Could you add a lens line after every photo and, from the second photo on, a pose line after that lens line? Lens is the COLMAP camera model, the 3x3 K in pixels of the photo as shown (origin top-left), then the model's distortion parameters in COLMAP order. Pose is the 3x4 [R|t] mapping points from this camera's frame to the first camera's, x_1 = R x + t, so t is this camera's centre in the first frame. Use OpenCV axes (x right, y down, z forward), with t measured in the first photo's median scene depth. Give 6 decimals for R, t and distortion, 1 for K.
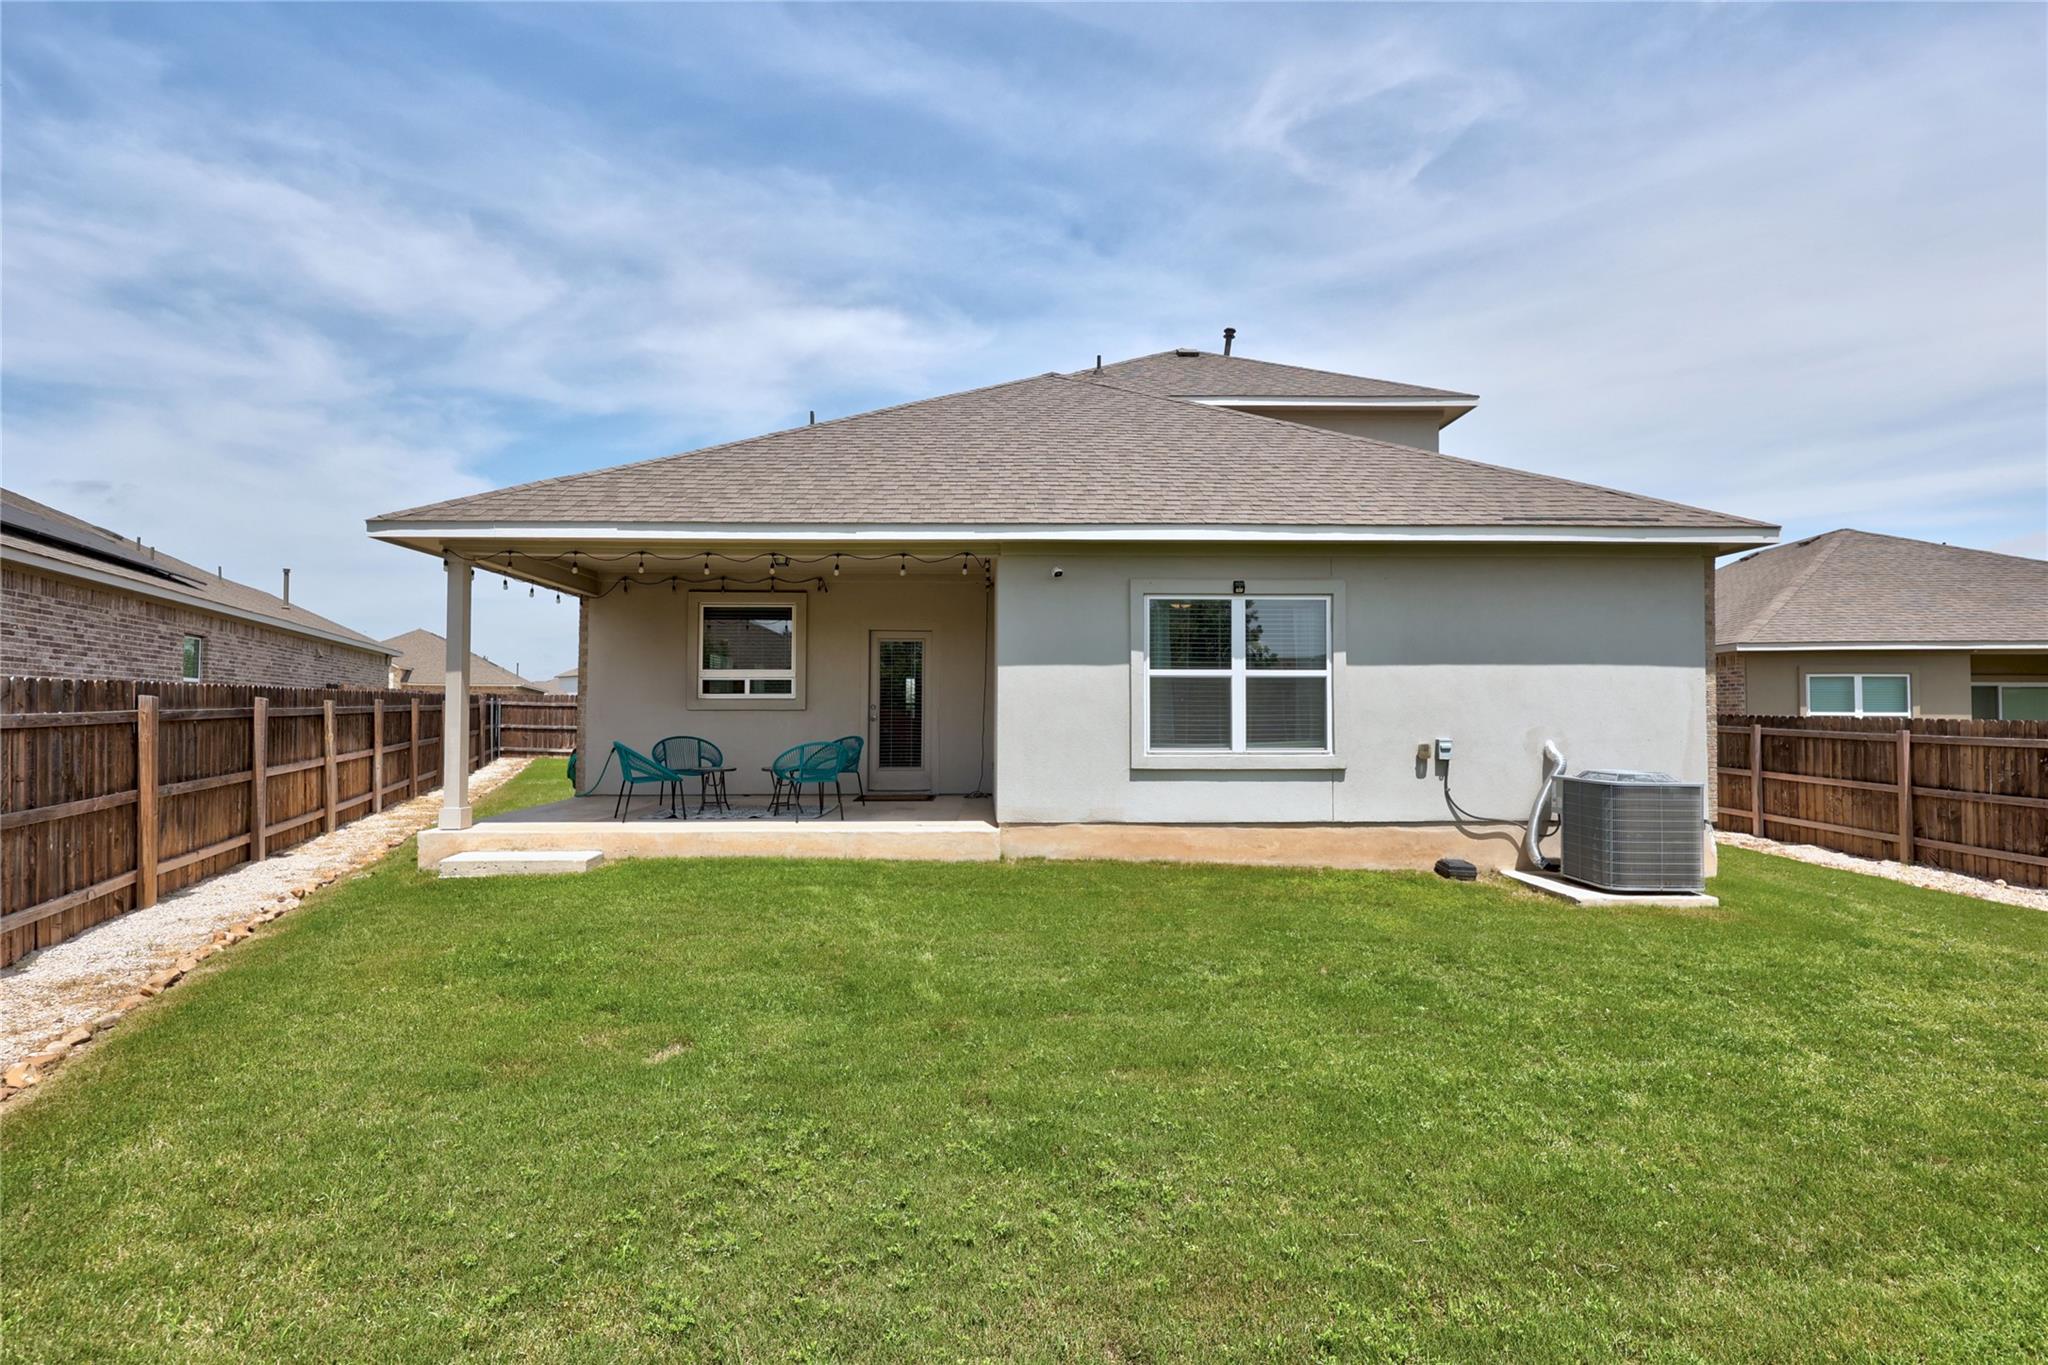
lens RADIAL K [[894.2, 0, 1046.0], [0, 894.2, 682.8], [0, 0, 1]] dist [0.010771, -0.001350]
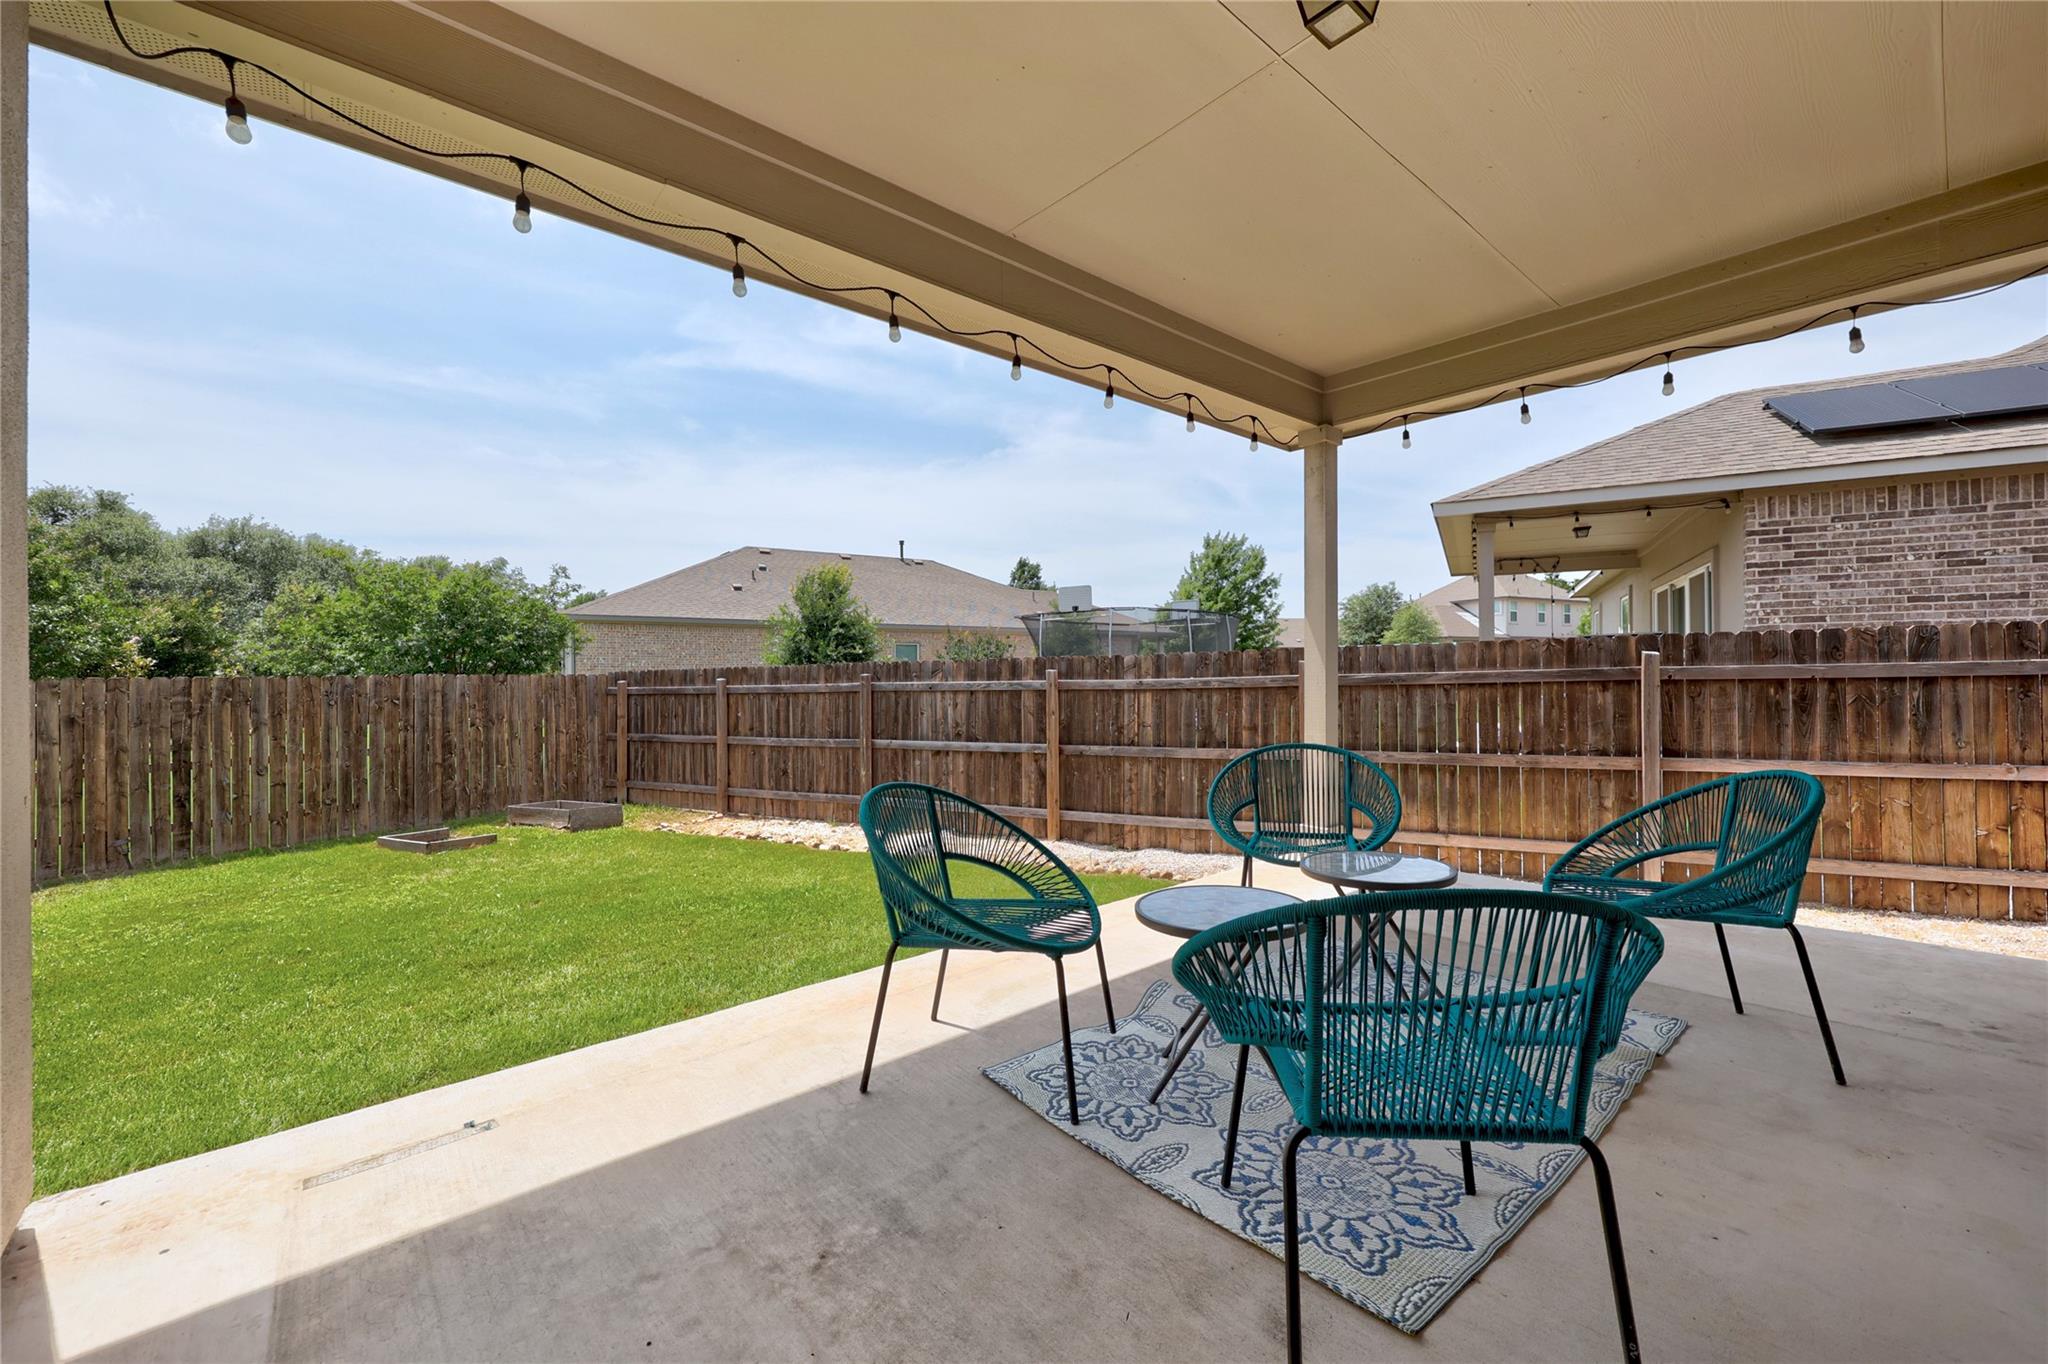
lens RADIAL K [[821.2, 0, 1017.5], [0, 821.2, 680.1], [0, 0, 1]] dist [0.000974, 0.000001]
pose [[-0.811517, 0.008061, -0.584274, -0.149735], [0.027039, 0.999352, -0.023769, 0.047177], [0.583703, -0.035087, -0.811209, 1.499994]]
